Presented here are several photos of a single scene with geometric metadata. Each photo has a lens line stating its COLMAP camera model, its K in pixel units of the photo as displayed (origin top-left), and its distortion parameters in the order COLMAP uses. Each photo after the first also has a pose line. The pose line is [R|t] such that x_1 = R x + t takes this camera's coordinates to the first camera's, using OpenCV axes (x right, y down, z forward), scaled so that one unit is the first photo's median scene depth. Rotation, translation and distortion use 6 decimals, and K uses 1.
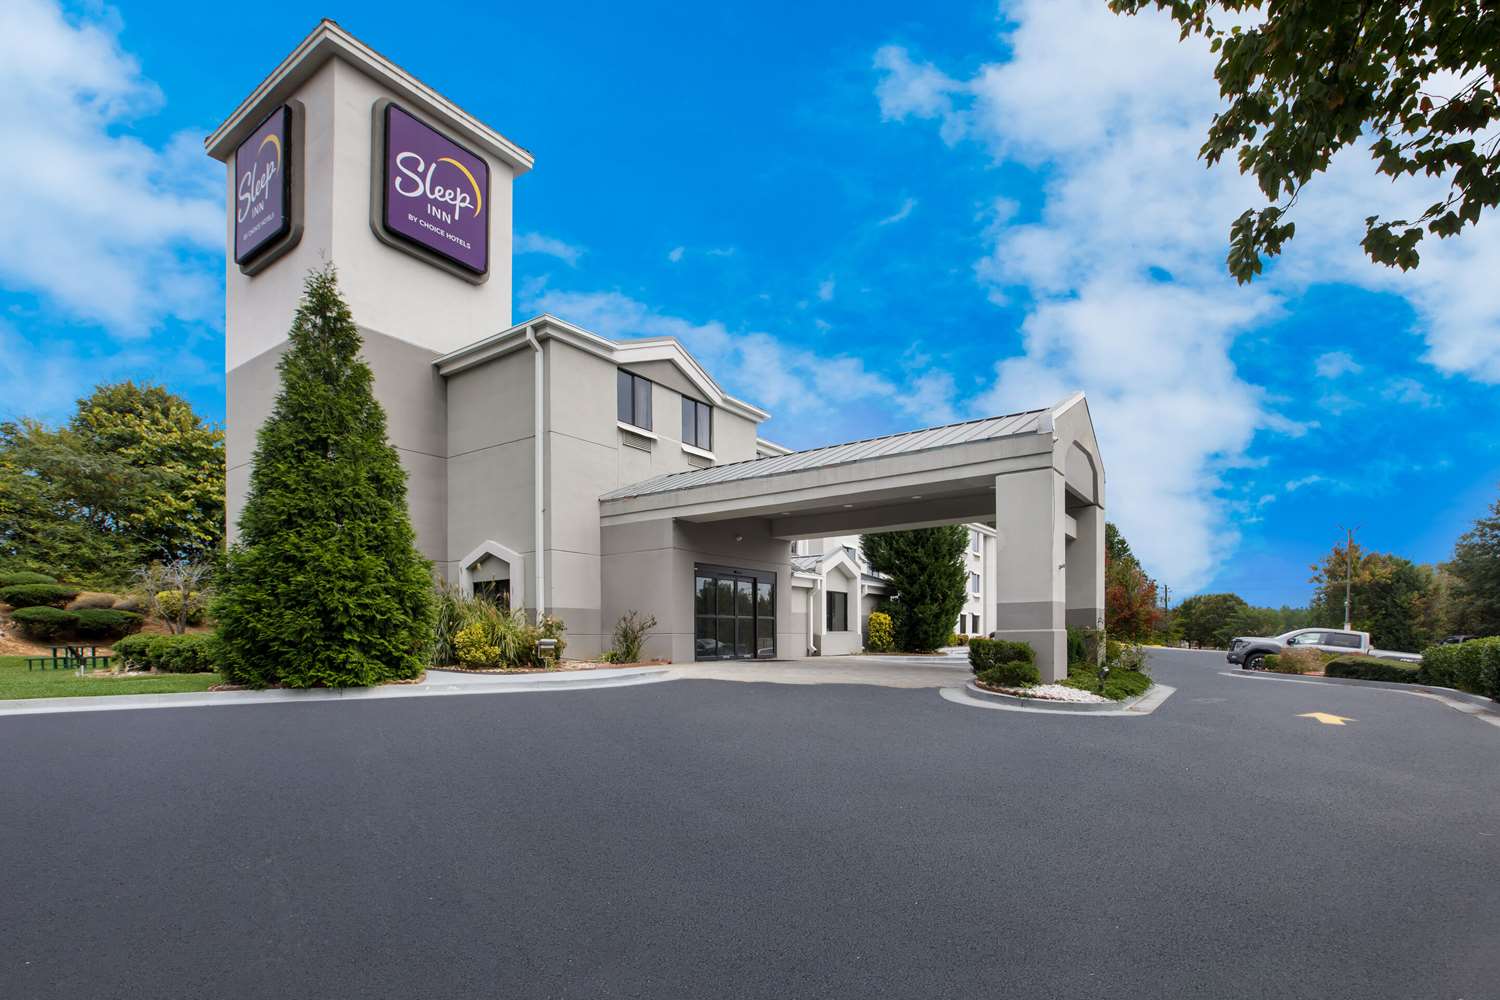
lens RADIAL K [[733.0, 0, 739.8], [0, 733.0, 646.7], [0, 0, 1]] dist [-0.016050, -0.000474]
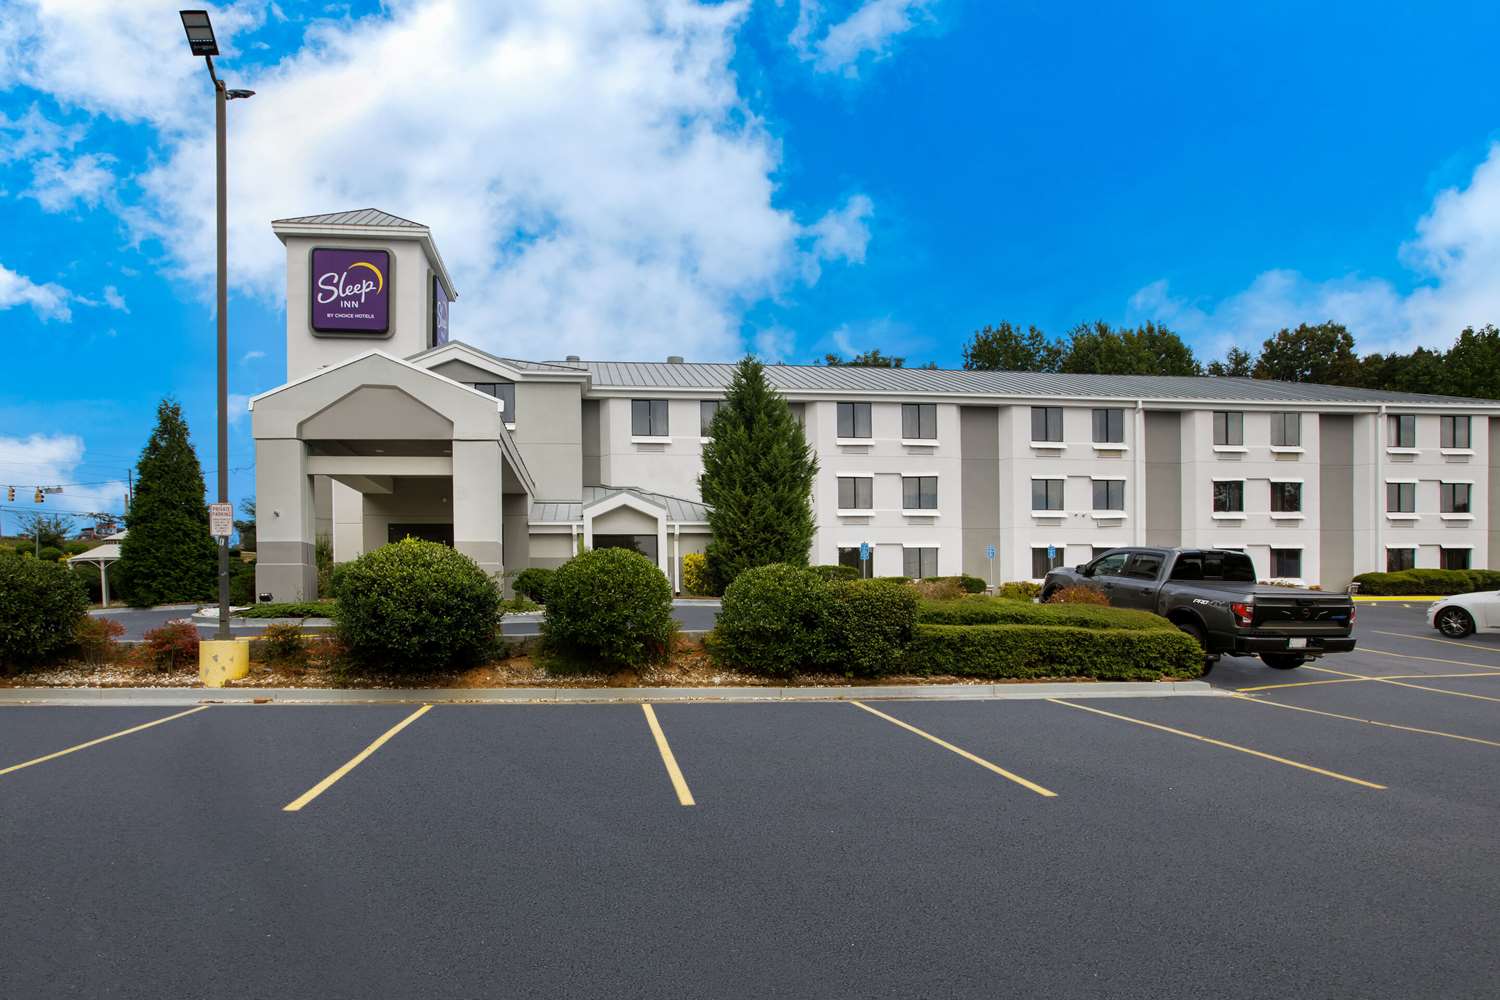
lens RADIAL K [[899.9, 0, 674.6], [0, 899.9, 623.9], [0, 0, 1]] dist [-0.077161, 0.048861]
pose [[0.663520, -0.001729, -0.748156, 1.357263], [-0.001533, 0.999992, -0.003670, 0.064140], [0.748157, 0.003582, 0.663513, 0.292480]]
